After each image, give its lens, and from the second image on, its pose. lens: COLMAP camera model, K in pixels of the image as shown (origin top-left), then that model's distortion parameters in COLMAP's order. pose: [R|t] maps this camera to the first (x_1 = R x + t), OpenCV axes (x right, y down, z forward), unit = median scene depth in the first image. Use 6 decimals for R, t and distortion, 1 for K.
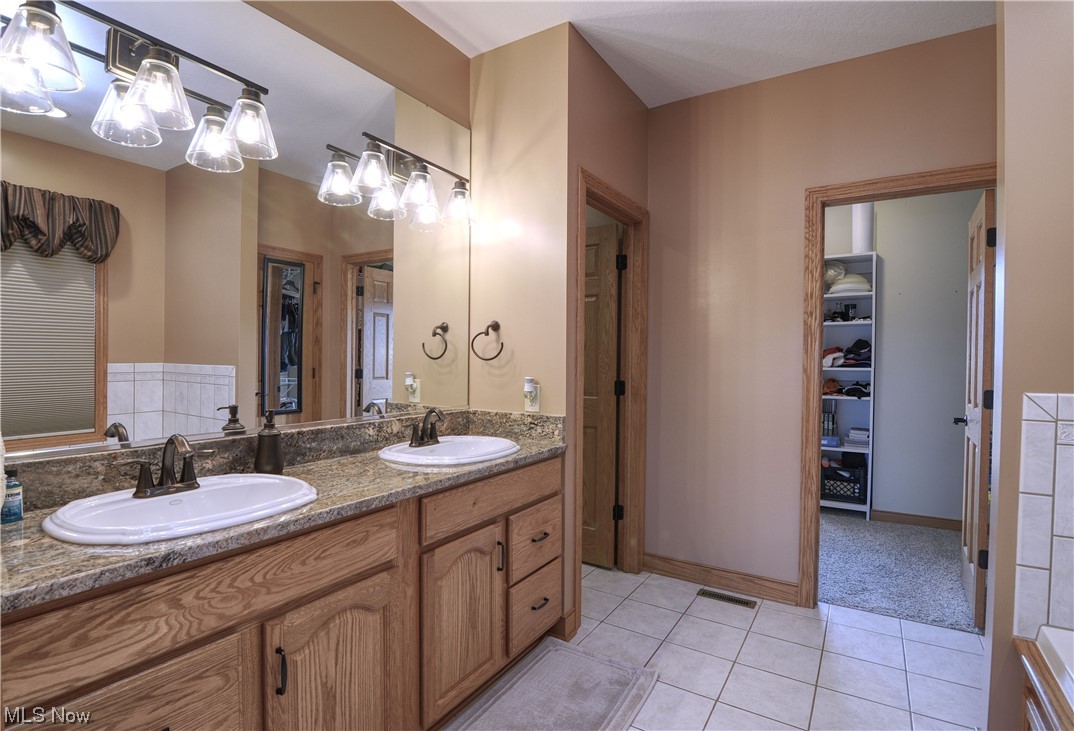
lens RADIAL K [[530.7, 0, 541.3], [0, 530.7, 371.1], [0, 0, 1]] dist [-0.003453, -0.001790]
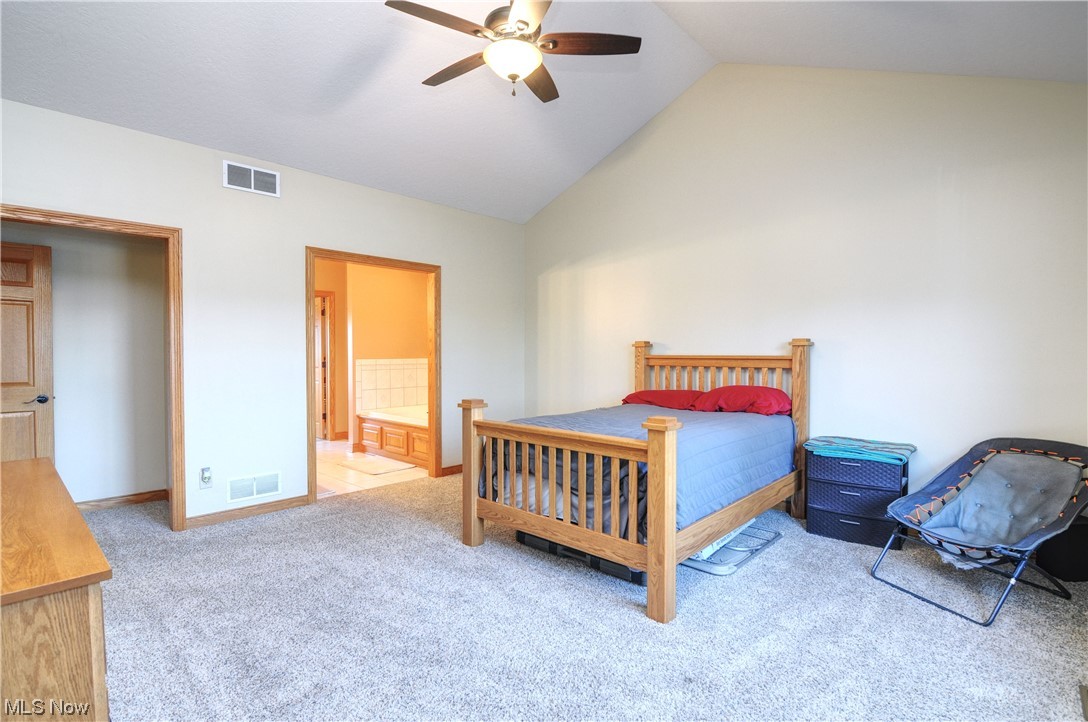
lens RADIAL K [[523.6, 0, 546.6], [0, 523.6, 363.9], [0, 0, 1]] dist [-0.000133, -0.013968]
pose [[0.195320, -0.033402, 0.980171, -1.755291], [0.022983, 0.999301, 0.029474, -0.010505], [-0.980470, 0.016770, 0.195951, -0.823912]]
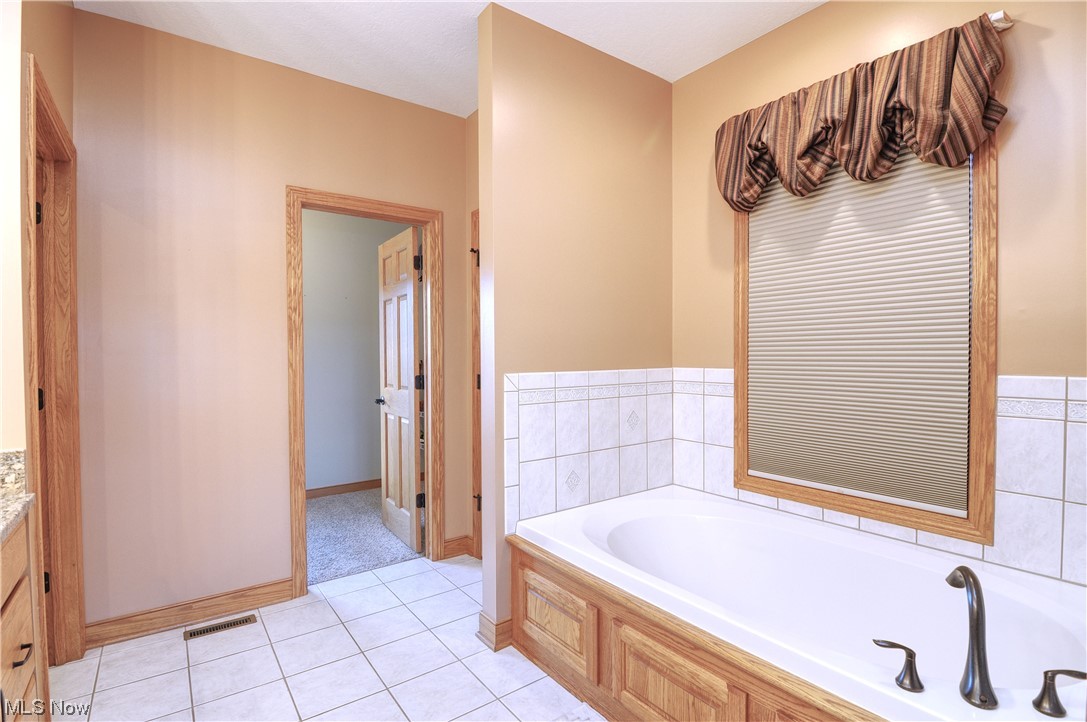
lens RADIAL K [[523.1, 0, 546.1], [0, 523.1, 363.9], [0, 0, 1]] dist [-0.000133, -0.013968]
pose [[0.372389, -0.027959, 0.927656, -0.245925], [0.028522, 0.999419, 0.018672, -0.007885], [-0.927638, 0.019506, 0.372970, 0.176354]]
